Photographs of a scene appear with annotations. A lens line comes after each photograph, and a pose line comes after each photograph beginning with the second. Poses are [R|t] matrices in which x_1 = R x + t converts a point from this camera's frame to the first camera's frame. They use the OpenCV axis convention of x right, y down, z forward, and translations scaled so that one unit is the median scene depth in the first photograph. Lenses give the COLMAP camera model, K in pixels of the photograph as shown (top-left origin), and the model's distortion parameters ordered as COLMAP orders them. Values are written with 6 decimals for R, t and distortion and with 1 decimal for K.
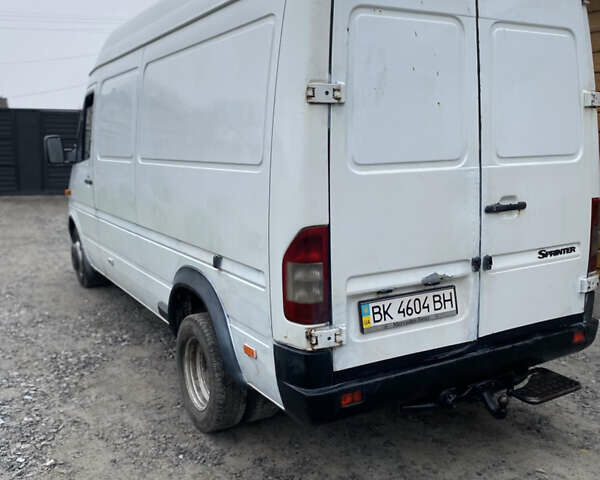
lens RADIAL K [[605.3, 0, 300.0], [0, 605.3, 240.0], [0, 0, 1]] dist [0.135628, -0.300940]
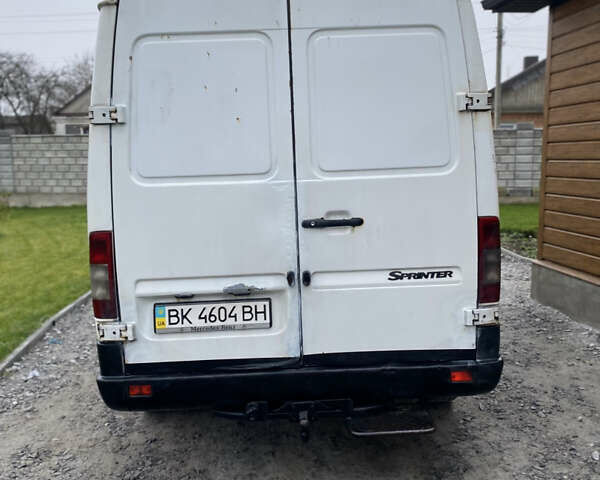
lens RADIAL K [[598.9, 0, 293.7], [0, 598.9, 241.5], [0, 0, 1]] dist [0.164309, -0.378691]
pose [[0.876056, 0.048068, -0.479808, 0.755893], [-0.056519, 0.998396, -0.003174, -0.018092], [0.478886, 0.029899, 0.877368, 0.150796]]
